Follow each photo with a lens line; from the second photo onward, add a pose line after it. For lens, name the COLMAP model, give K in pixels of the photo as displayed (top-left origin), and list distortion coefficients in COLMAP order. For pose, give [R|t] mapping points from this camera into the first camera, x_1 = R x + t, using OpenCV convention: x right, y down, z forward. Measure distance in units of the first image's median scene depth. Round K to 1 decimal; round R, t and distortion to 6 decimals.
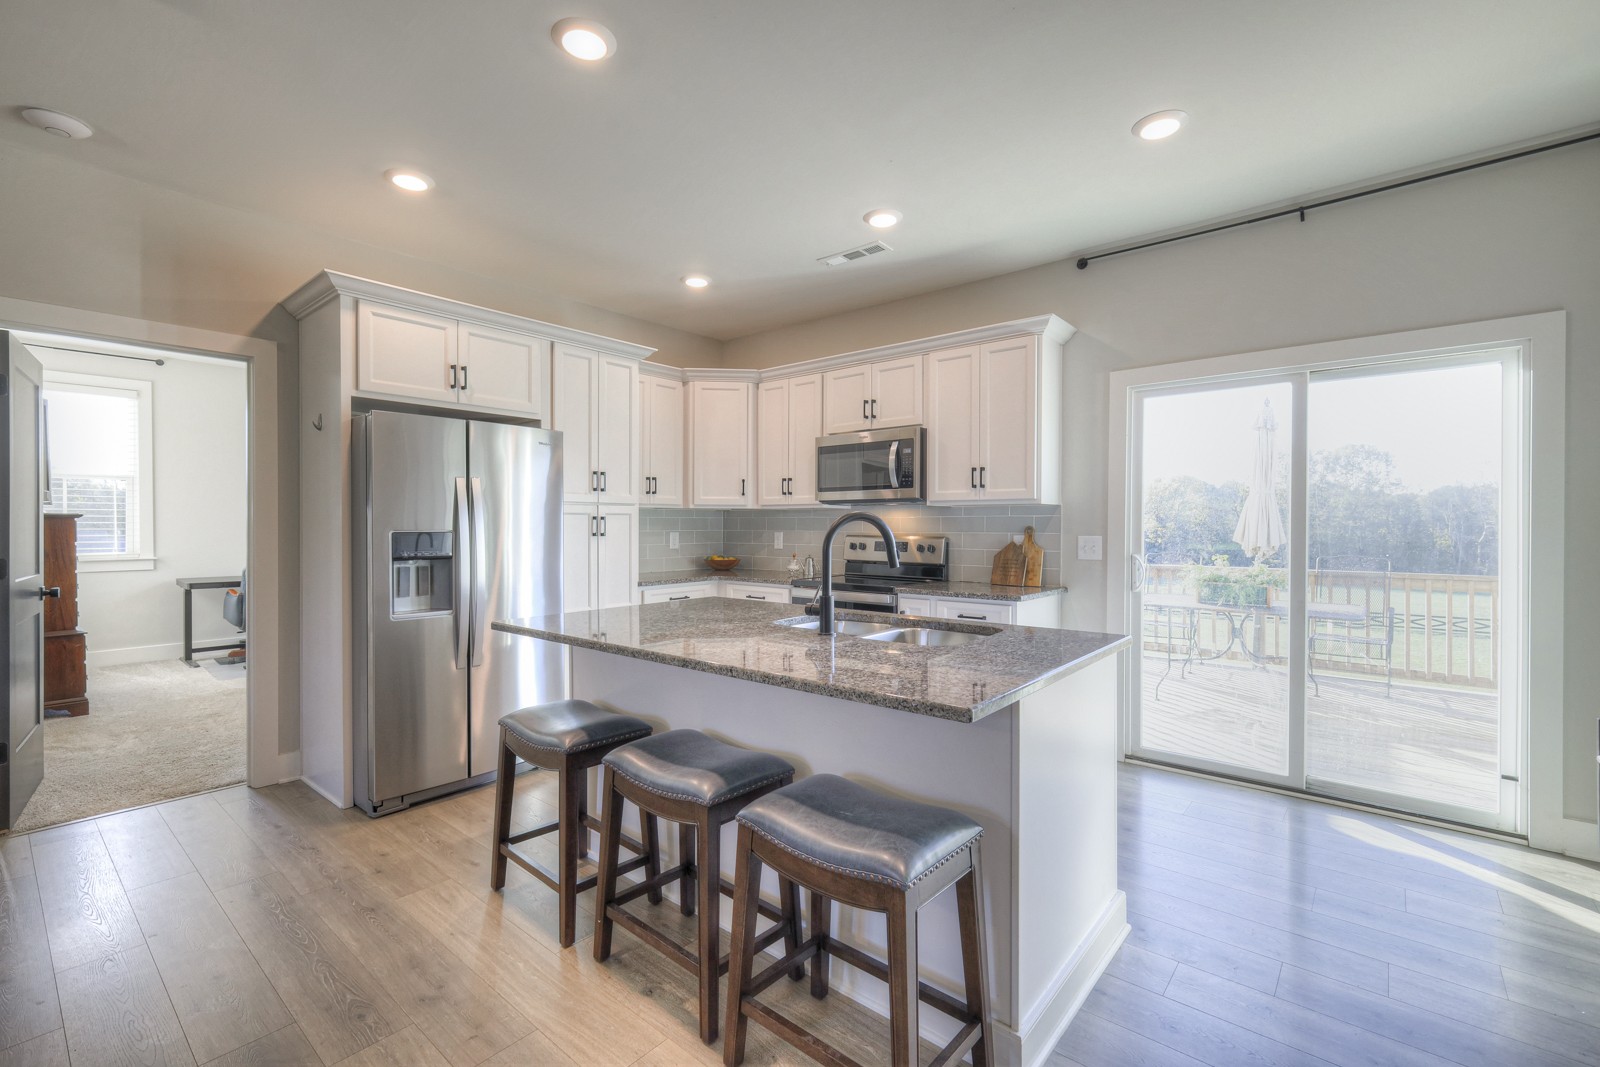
lens RADIAL K [[703.2, 0, 798.2], [0, 703.2, 527.3], [0, 0, 1]] dist [0.002484, 0.000725]
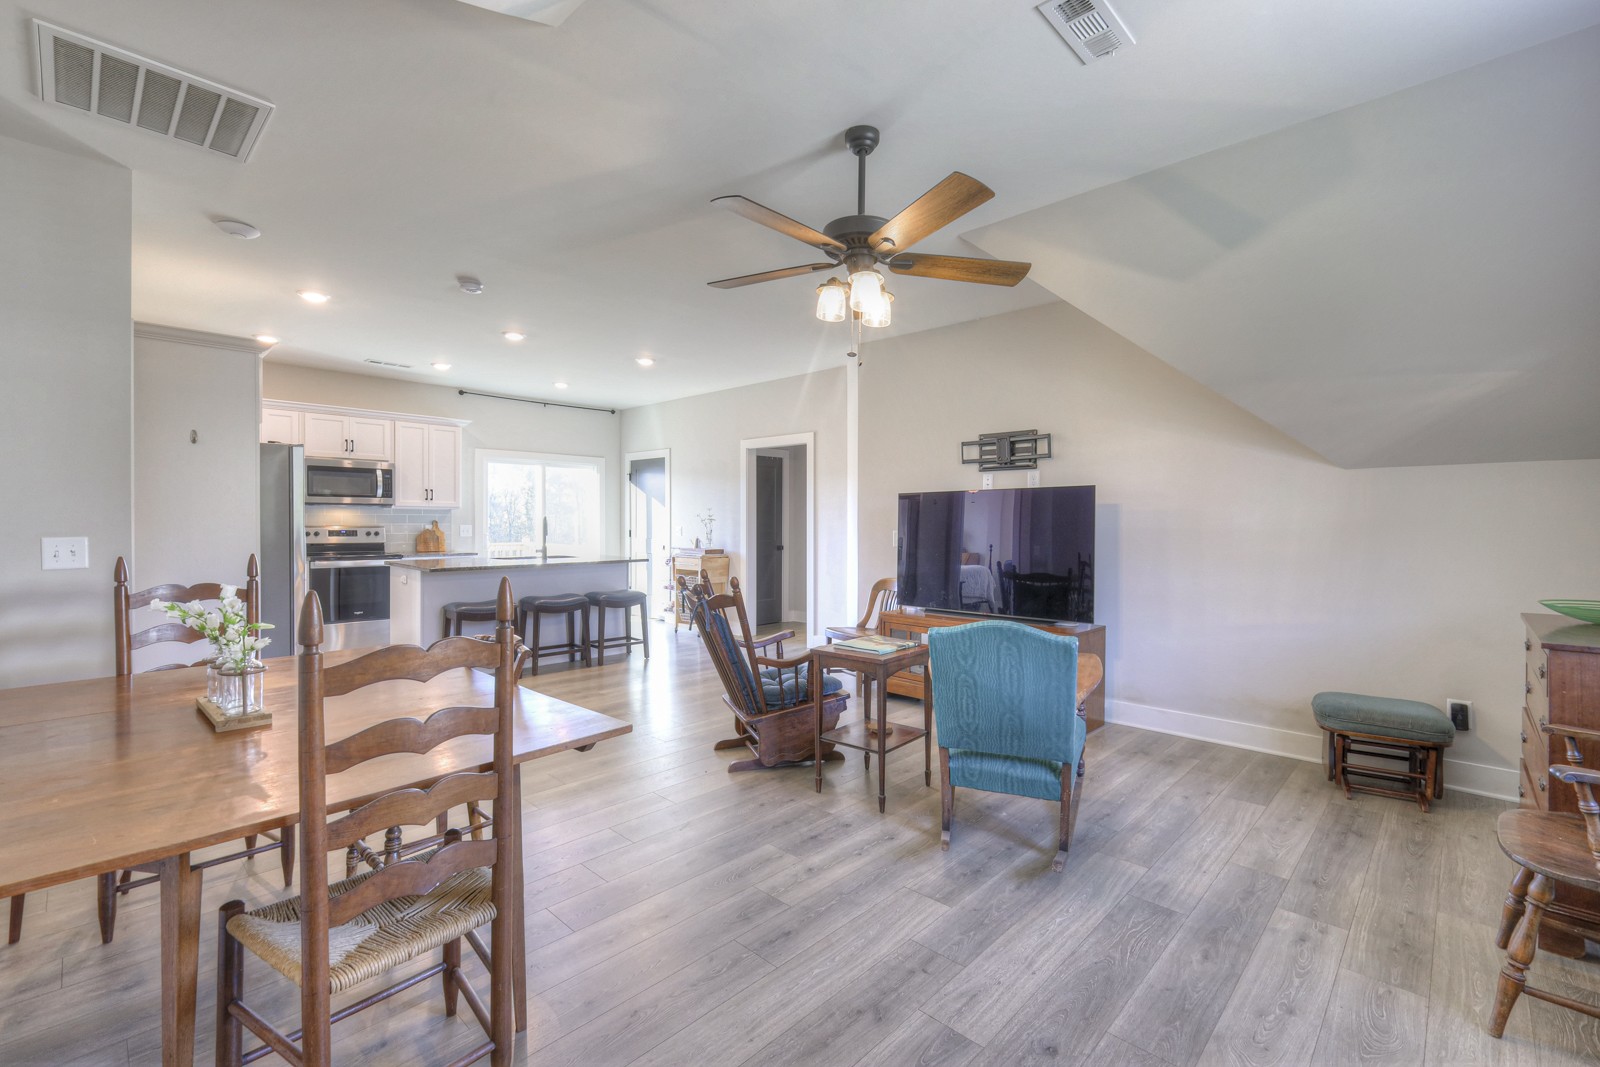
lens RADIAL K [[703.2, 0, 798.2], [0, 703.2, 527.3], [0, 0, 1]] dist [0.002484, 0.000725]
pose [[0.061933, -0.009391, 0.998036, -1.590848], [-0.003488, 0.999948, 0.009625, -0.004421], [-0.998074, -0.004077, 0.061897, -0.111038]]
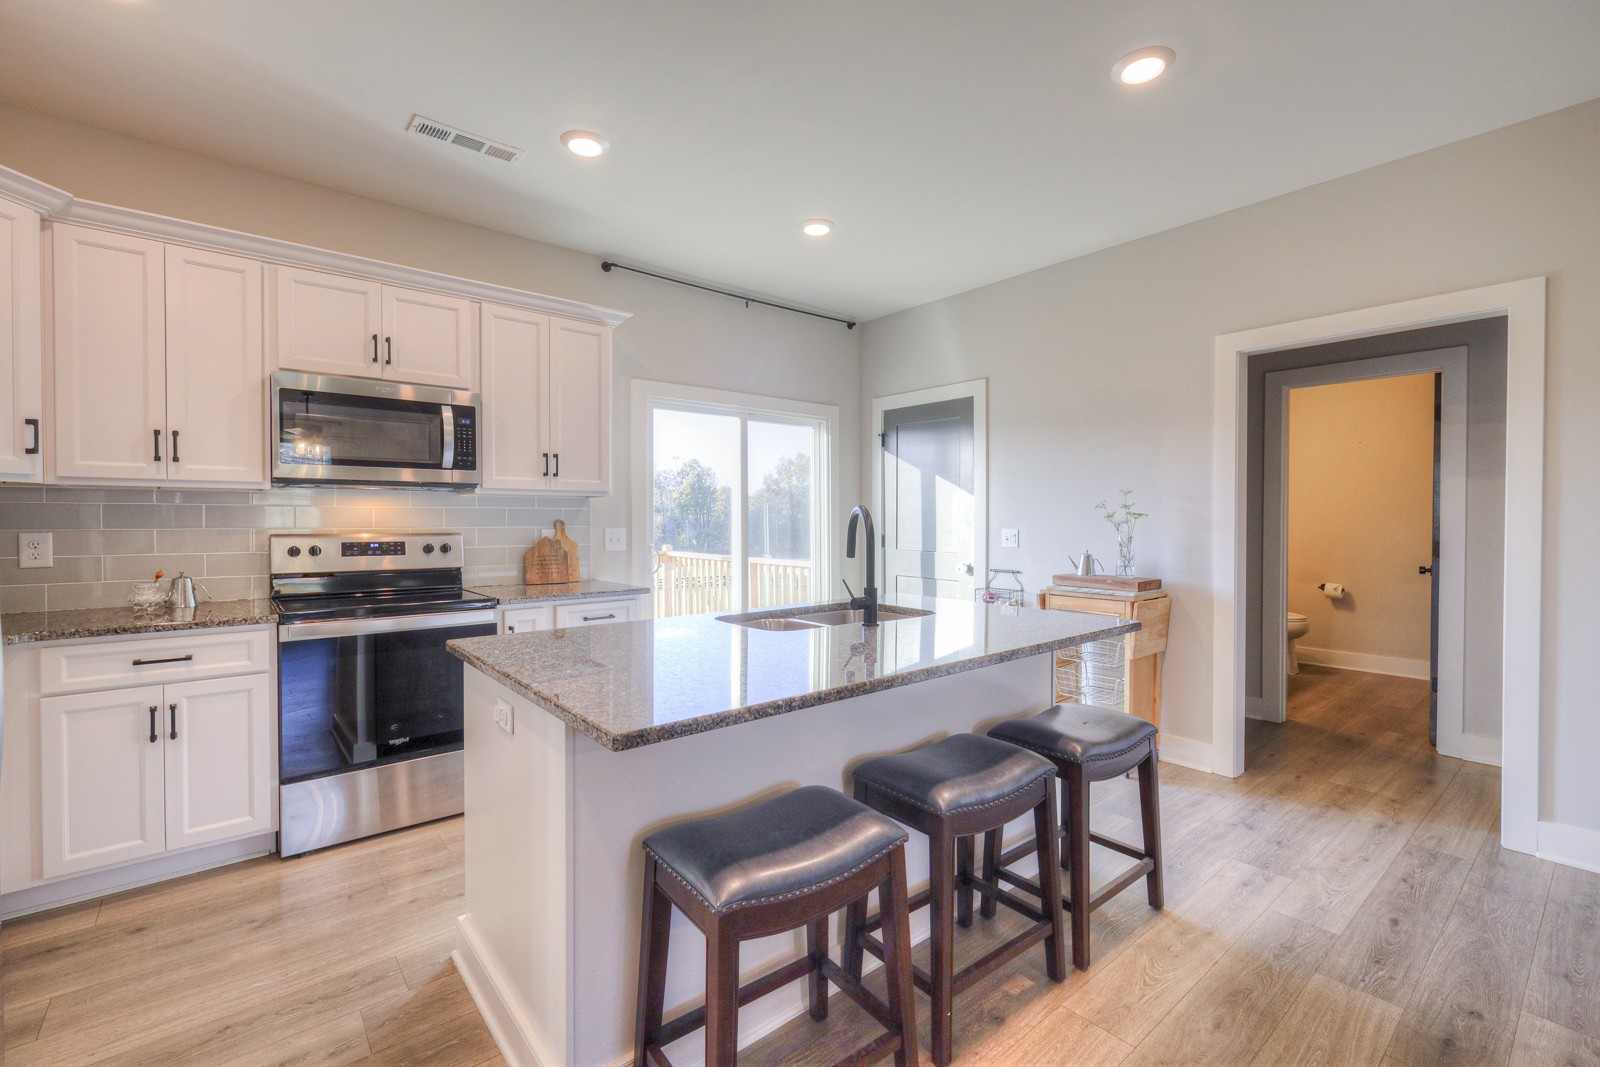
lens RADIAL K [[703.2, 0, 798.2], [0, 703.2, 527.3], [0, 0, 1]] dist [0.002484, 0.000725]
pose [[0.166333, -0.013881, 0.985972, -0.578612], [0.001490, 0.999903, 0.013826, -0.003516], [-0.986068, -0.000831, 0.166338, 0.547447]]
